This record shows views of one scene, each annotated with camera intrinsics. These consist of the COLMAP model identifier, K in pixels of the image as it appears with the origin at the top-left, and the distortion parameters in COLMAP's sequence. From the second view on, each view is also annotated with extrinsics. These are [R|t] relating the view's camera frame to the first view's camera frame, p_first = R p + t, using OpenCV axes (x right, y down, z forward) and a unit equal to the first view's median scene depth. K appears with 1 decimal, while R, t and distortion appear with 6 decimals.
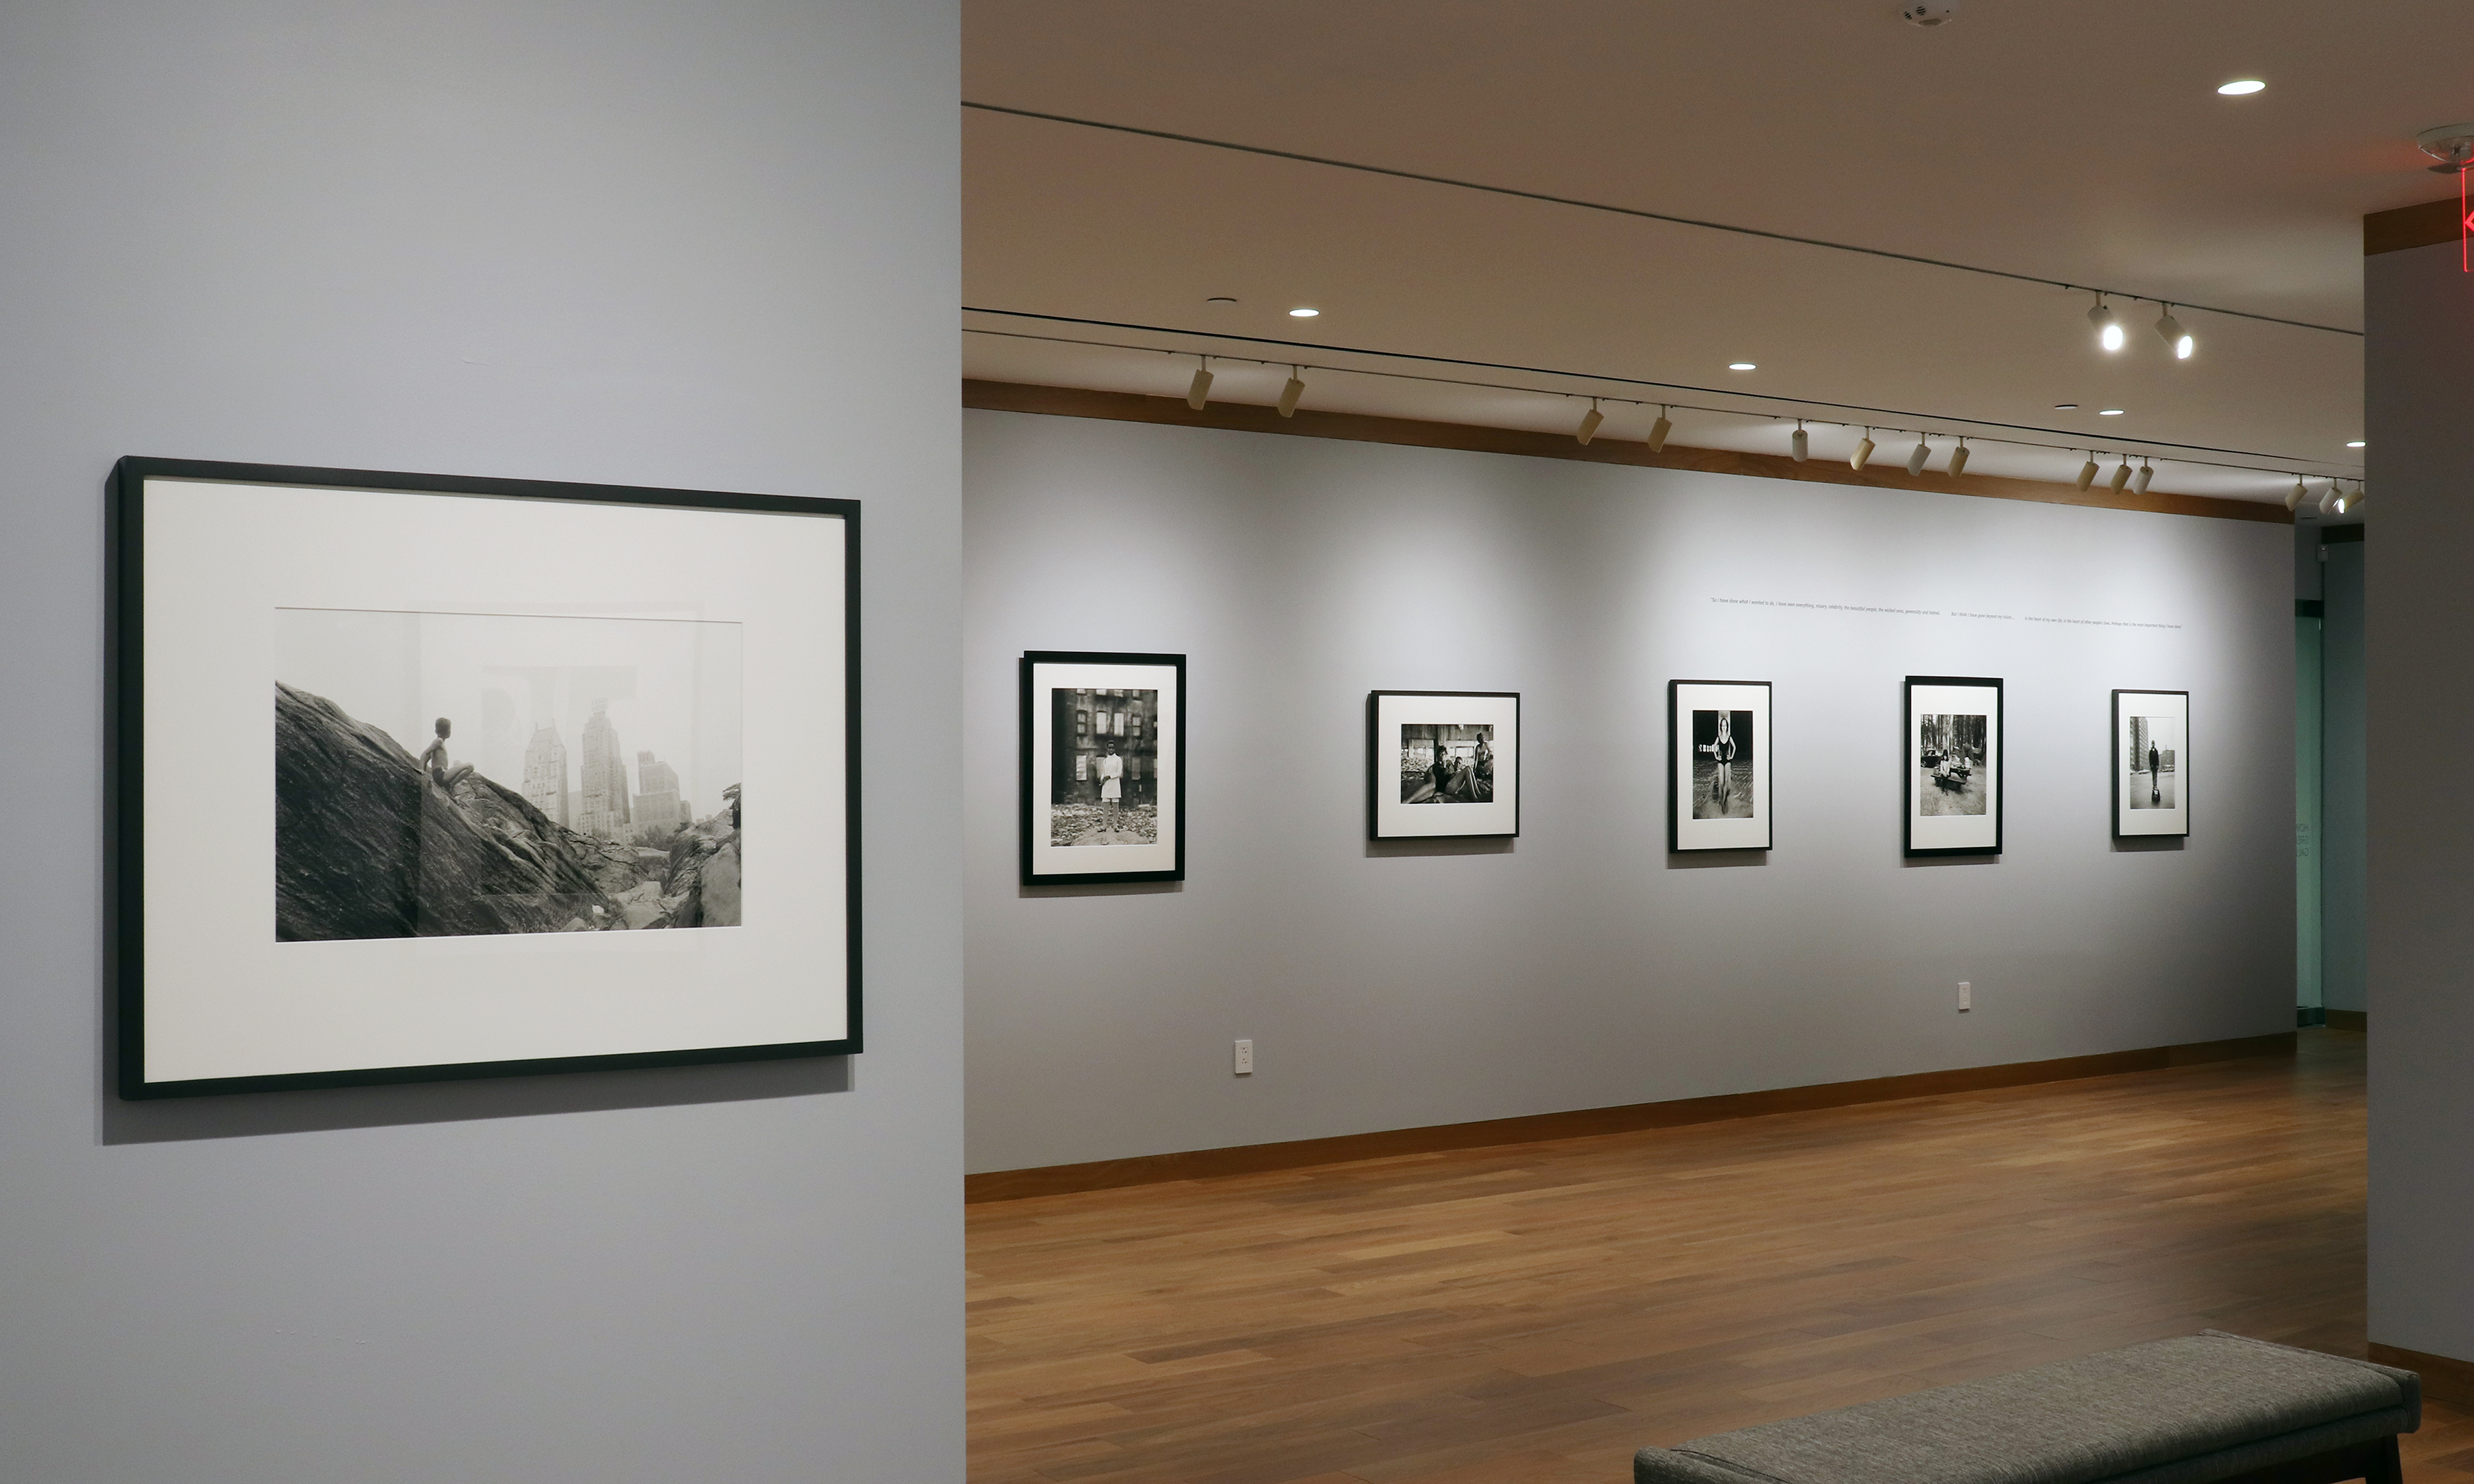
lens RADIAL K [[2325.8, 0, 1224.0], [0, 2325.8, 765.2], [0, 0, 1]] dist [-0.170673, 0.000000]
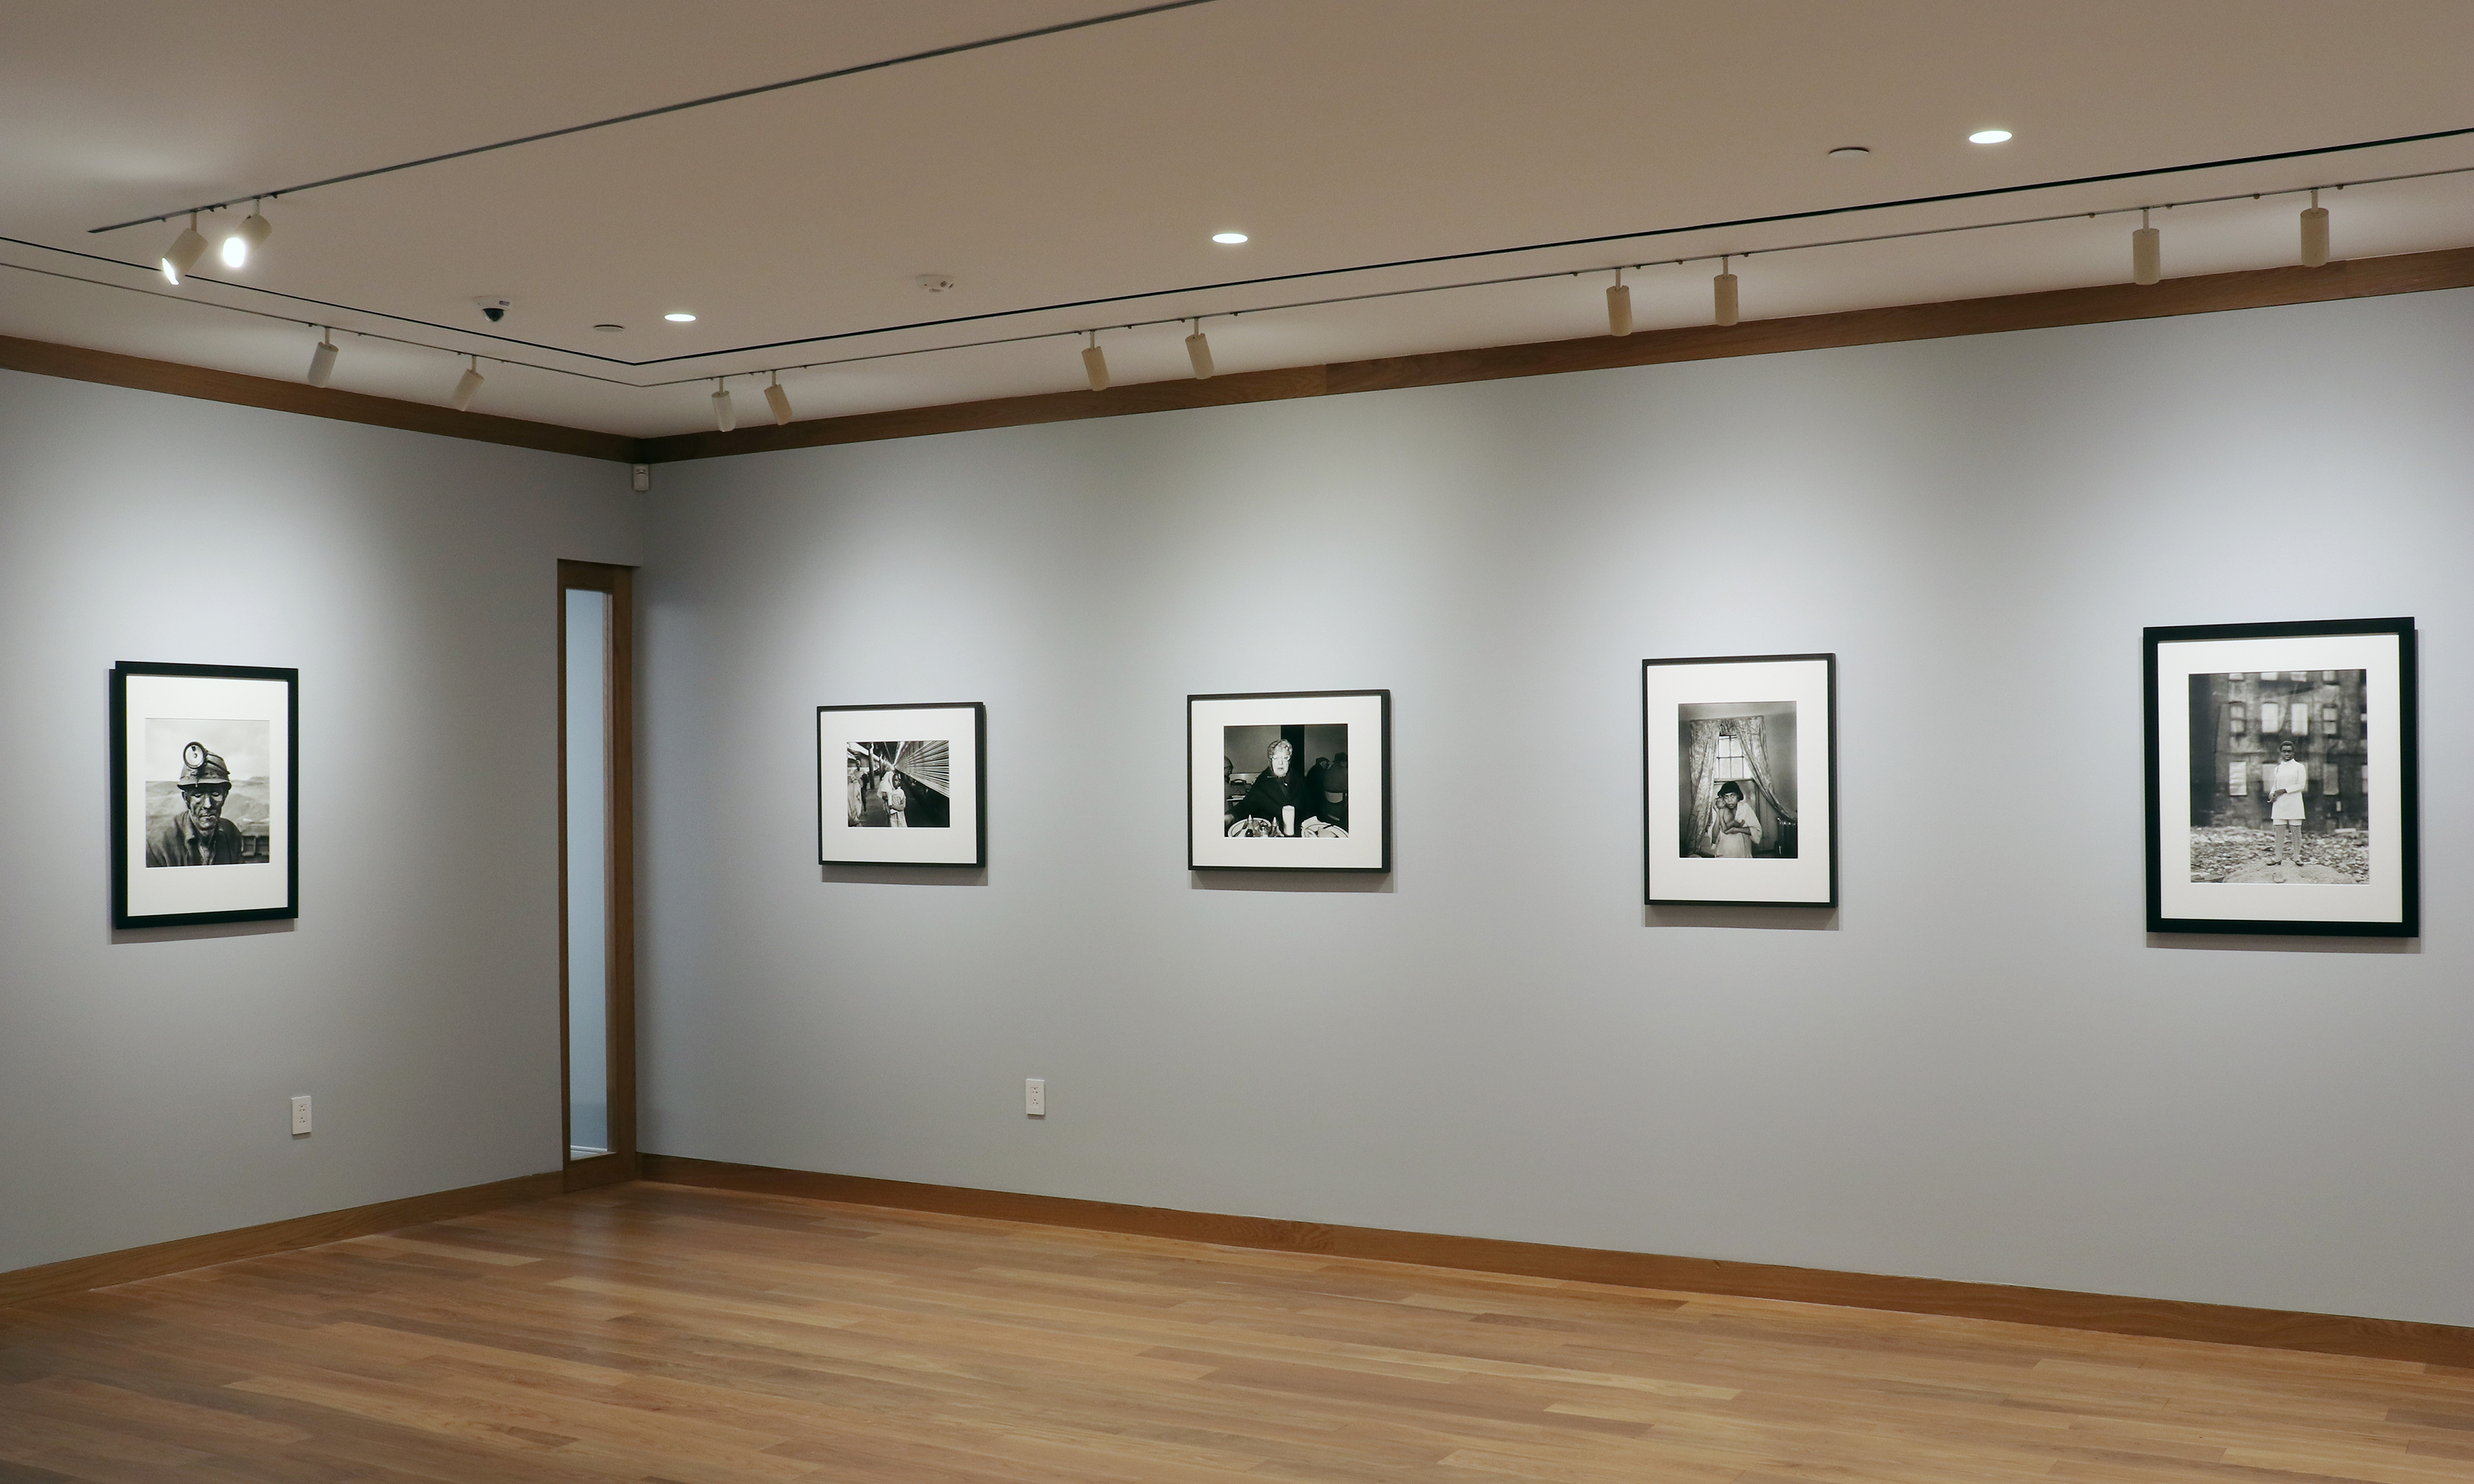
lens RADIAL K [[2637.2, 0, 1237.3], [0, 2637.2, 759.4], [0, 0, 1]] dist [-0.067427, 0.000000]
pose [[0.440023, -0.008592, -0.897945, 0.553102], [0.005054, 0.999962, -0.007091, -0.000758], [0.897972, -0.001418, 0.440050, 0.340344]]
